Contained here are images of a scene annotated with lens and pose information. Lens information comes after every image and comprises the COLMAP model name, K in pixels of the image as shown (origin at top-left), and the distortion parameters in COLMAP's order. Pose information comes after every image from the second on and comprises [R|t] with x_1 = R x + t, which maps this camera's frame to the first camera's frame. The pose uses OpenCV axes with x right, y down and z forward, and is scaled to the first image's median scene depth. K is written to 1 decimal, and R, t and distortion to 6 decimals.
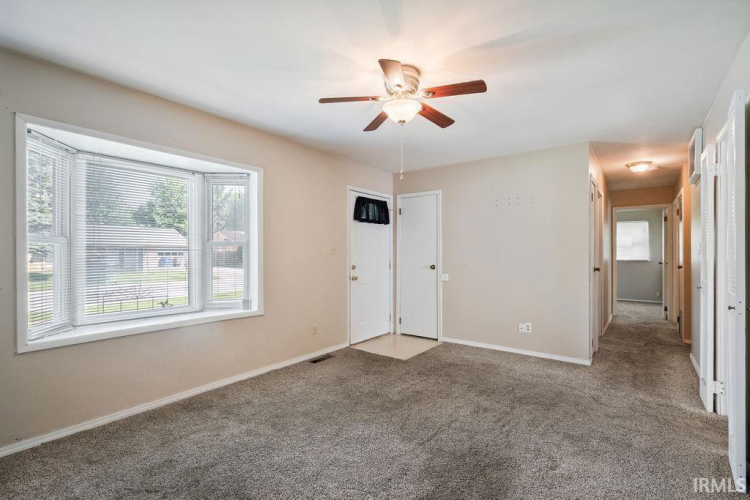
lens RADIAL K [[341.7, 0, 371.3], [0, 341.7, 250.5], [0, 0, 1]] dist [-0.002154, -0.000175]
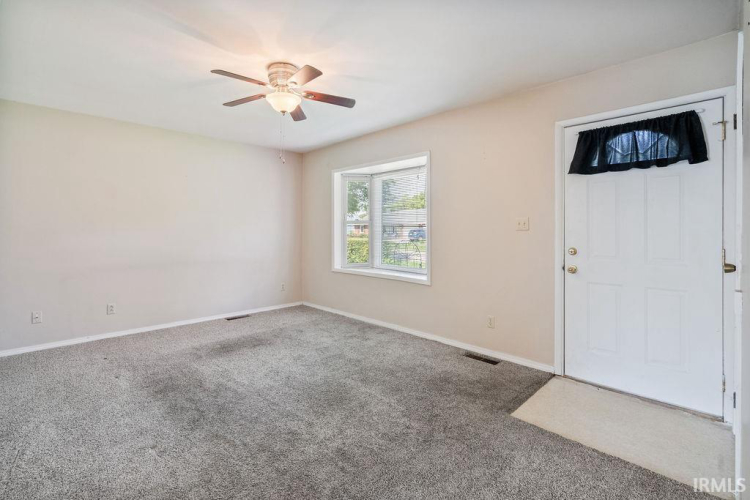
lens RADIAL K [[341.7, 0, 378.5], [0, 341.7, 228.1], [0, 0, 1]] dist [-0.002154, -0.000175]
pose [[-0.117571, -0.010614, -0.993008, 0.612492], [0.005645, 0.999920, -0.011356, 0.013155], [0.993048, -0.006940, -0.117502, 0.754147]]
